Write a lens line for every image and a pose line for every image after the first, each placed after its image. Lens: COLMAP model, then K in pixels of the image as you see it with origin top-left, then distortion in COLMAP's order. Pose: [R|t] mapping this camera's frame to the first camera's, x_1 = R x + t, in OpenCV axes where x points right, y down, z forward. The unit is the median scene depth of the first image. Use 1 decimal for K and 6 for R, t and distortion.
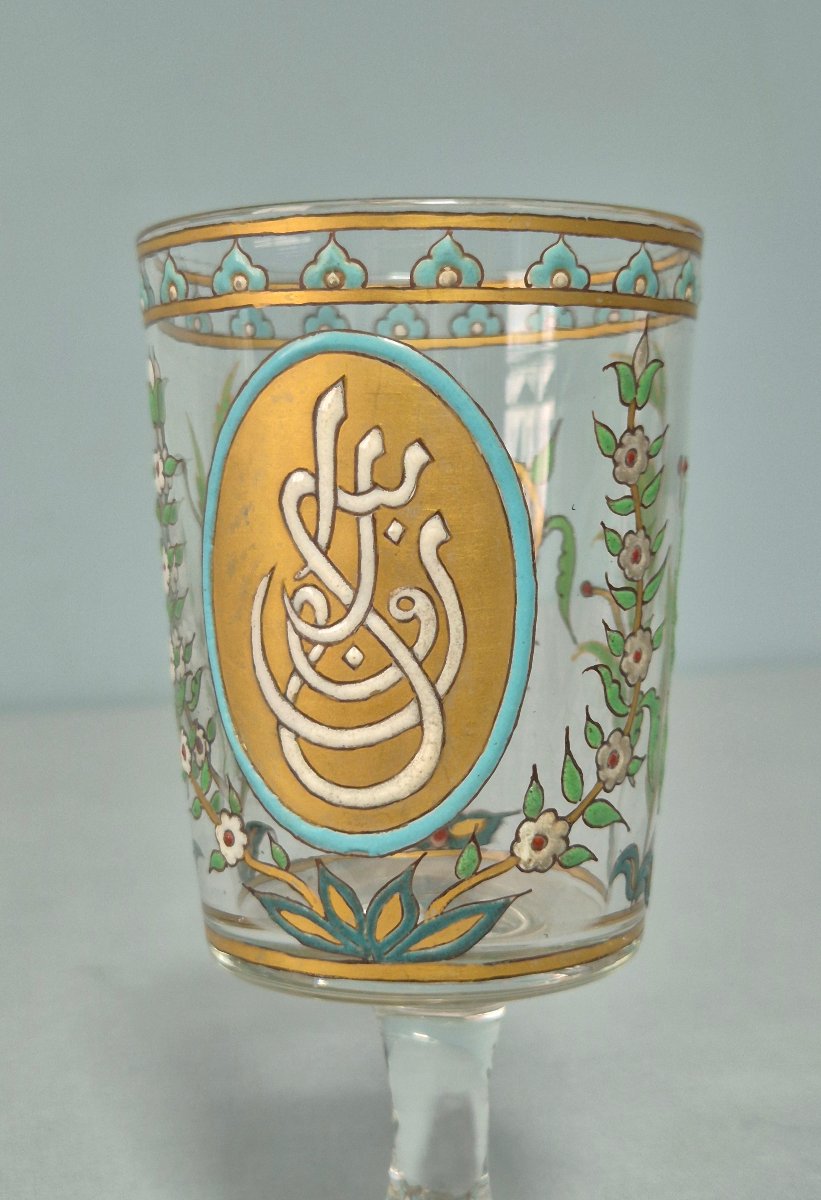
lens RADIAL K [[1859.4, 0, 408.3], [0, 1859.4, 590.9], [0, 0, 1]] dist [0.091809, 0.000000]
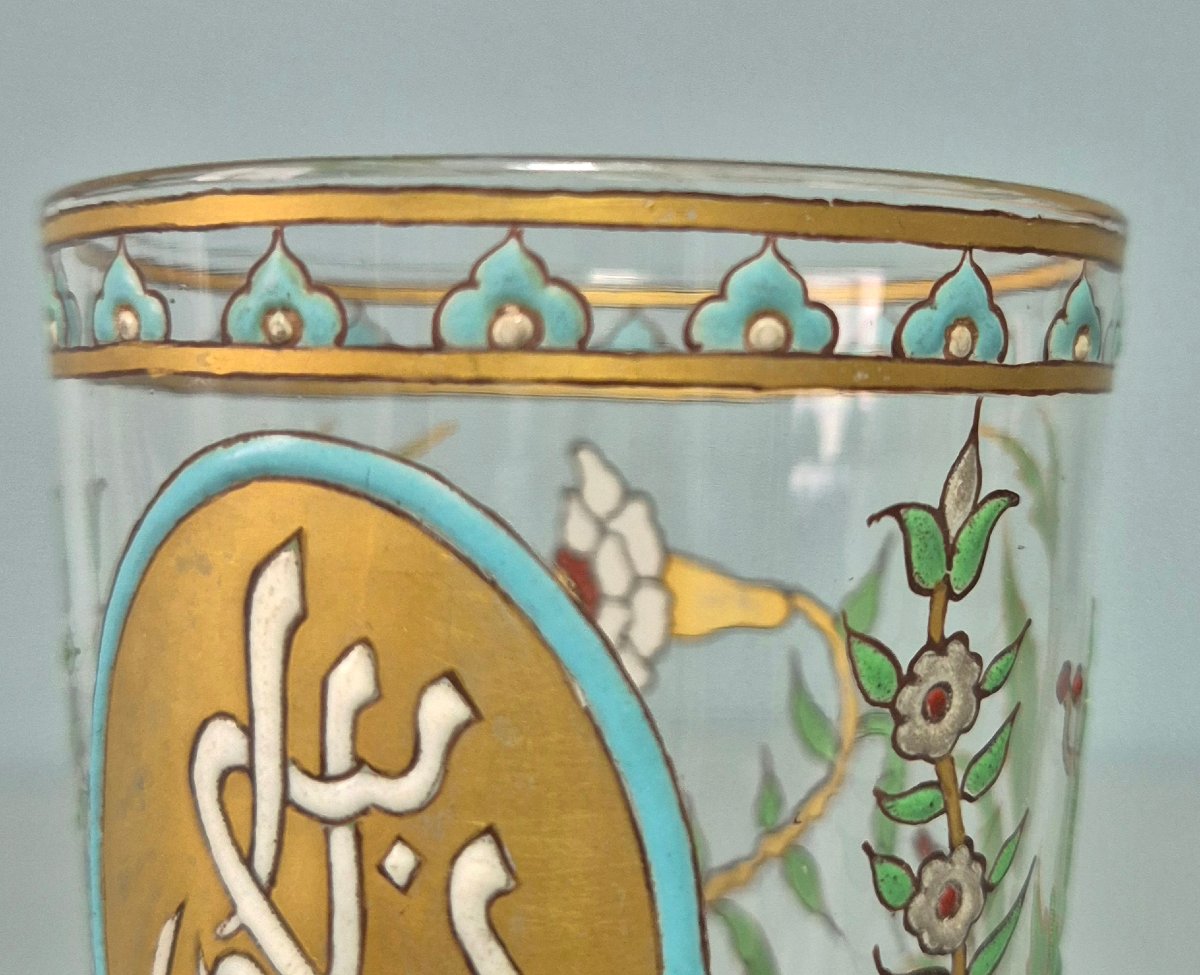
lens RADIAL K [[1849.5, 0, 646.6], [0, 1849.5, 454.3], [0, 0, 1]] dist [0.060954, 0.000000]
pose [[0.987660, 0.026440, -0.154365, 0.121432], [-0.031774, 0.998977, -0.032189, -0.120029], [0.153356, 0.036696, 0.987489, 0.540381]]
